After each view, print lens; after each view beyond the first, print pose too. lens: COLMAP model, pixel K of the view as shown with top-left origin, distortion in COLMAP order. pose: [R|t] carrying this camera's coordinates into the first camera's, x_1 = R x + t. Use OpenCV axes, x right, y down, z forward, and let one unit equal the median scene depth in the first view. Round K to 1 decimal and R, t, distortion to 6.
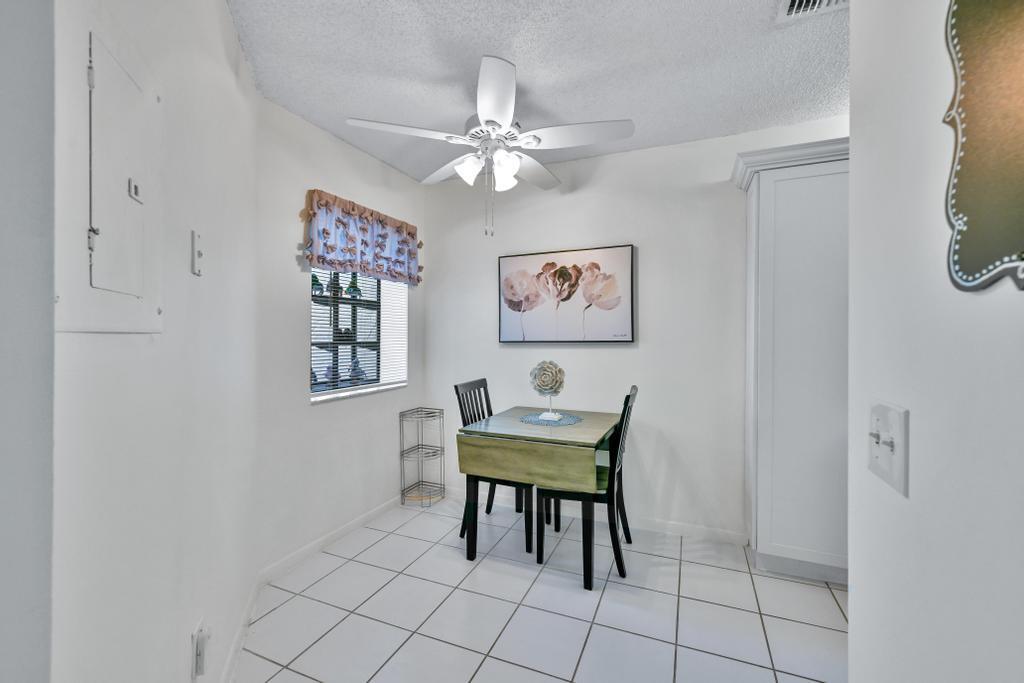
lens RADIAL K [[404.2, 0, 512.0], [0, 404.2, 341.5], [0, 0, 1]] dist [-0.000607, 0.000115]
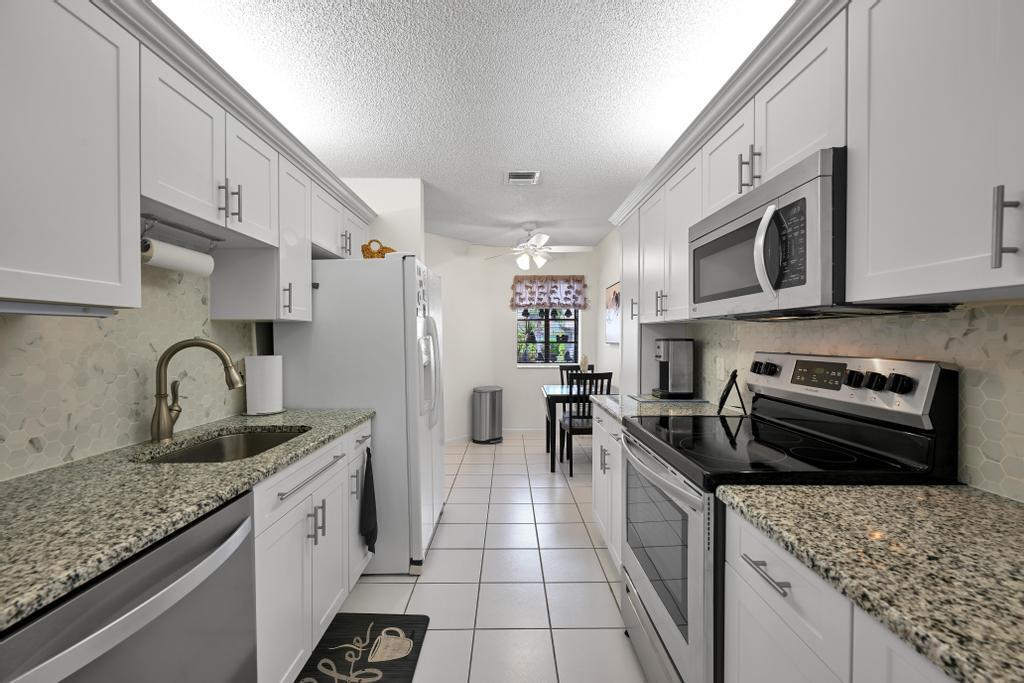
lens RADIAL K [[404.2, 0, 512.0], [0, 404.2, 341.5], [0, 0, 1]] dist [-0.000607, 0.000115]
pose [[0.403900, 0.010362, -0.914744, 1.453419], [-0.015278, 0.999873, 0.004581, -0.009203], [0.914676, 0.012125, 0.404007, 0.049159]]
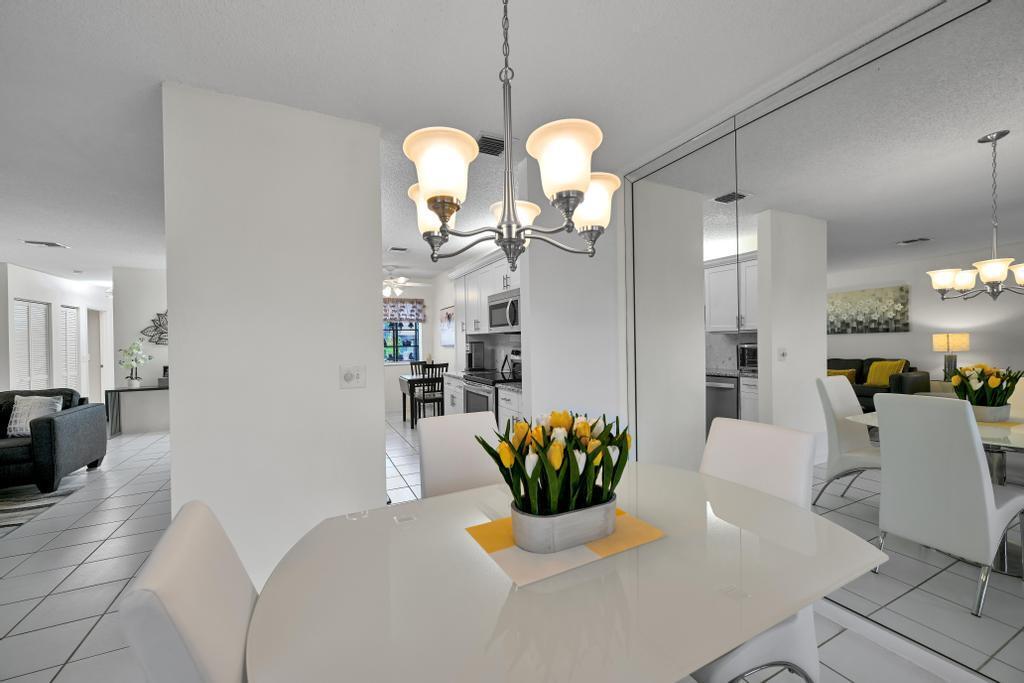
lens RADIAL K [[404.2, 0, 512.0], [0, 404.2, 341.5], [0, 0, 1]] dist [-0.000607, 0.000115]
pose [[0.763379, -0.010906, -0.645859, 2.101734], [0.004613, 0.999924, -0.011432, 0.003631], [0.645934, 0.005747, 0.763371, -0.614528]]
